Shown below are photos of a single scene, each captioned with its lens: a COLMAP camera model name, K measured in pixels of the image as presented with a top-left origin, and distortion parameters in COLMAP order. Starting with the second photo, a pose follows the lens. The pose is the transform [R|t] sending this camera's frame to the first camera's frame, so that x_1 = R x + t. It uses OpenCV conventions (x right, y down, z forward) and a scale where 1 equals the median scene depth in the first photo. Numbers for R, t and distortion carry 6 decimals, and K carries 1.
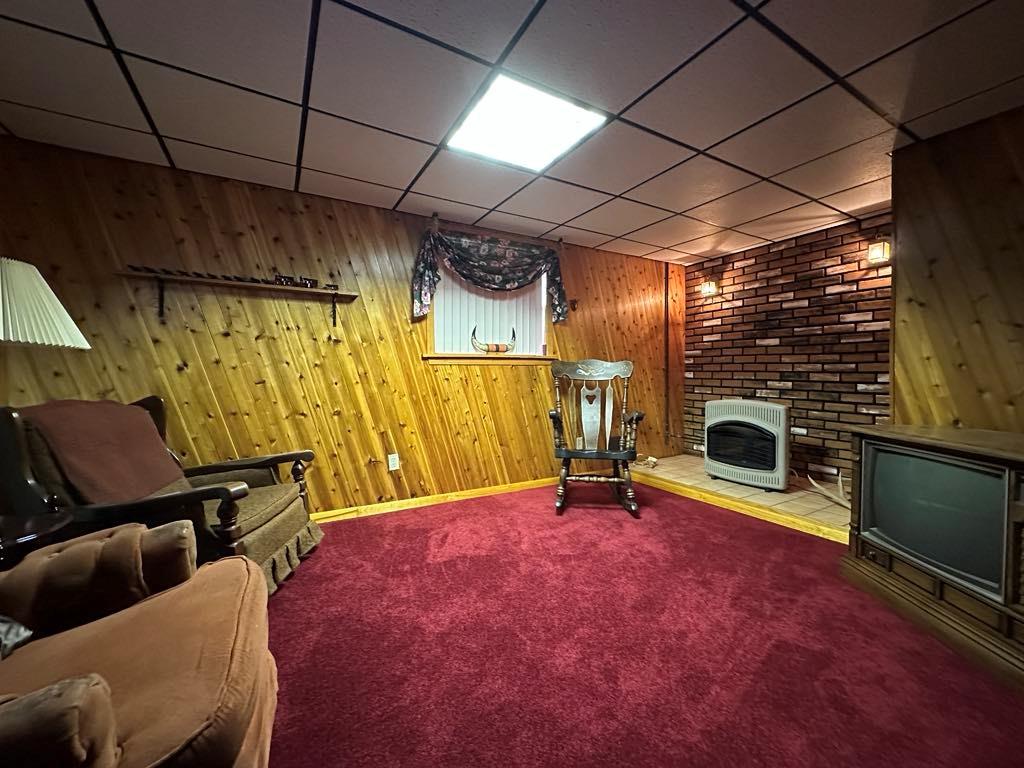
lens RADIAL K [[409.8, 0, 512.0], [0, 409.8, 384.0], [0, 0, 1]] dist [-0.002105, 0.000357]
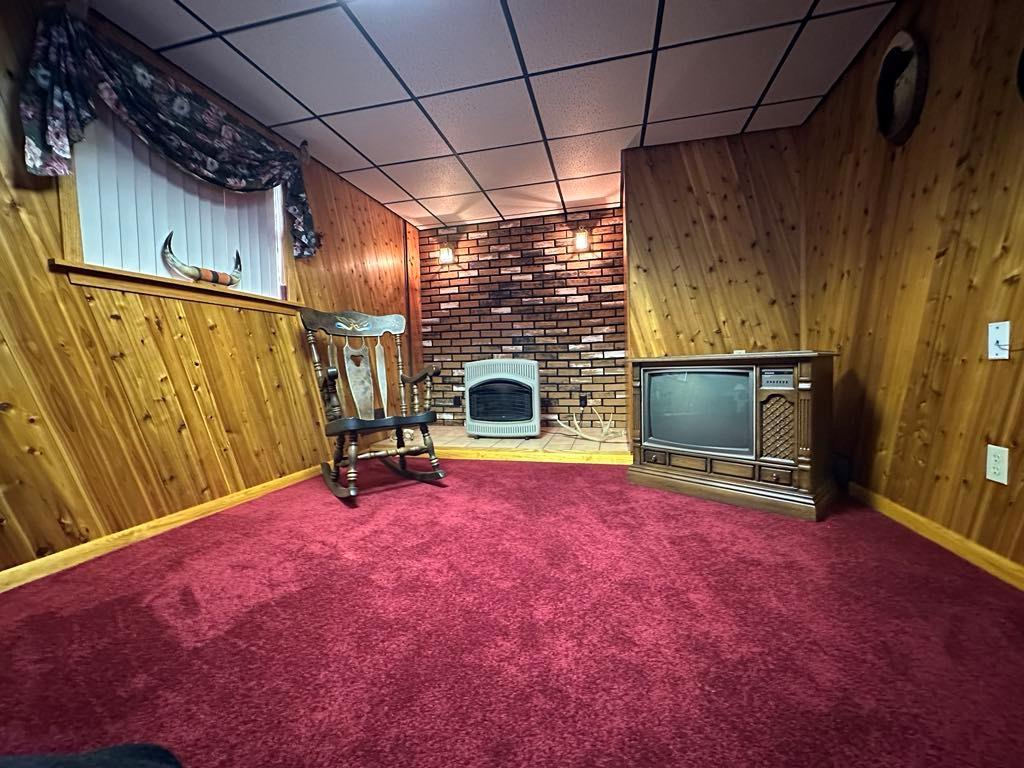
lens RADIAL K [[409.8, 0, 512.0], [0, 409.8, 384.0], [0, 0, 1]] dist [-0.002105, 0.000357]
pose [[0.693417, -0.045742, 0.719083, -0.178091], [0.041142, 0.998868, 0.023866, 0.079557], [-0.719361, 0.013035, 0.694514, 0.243455]]
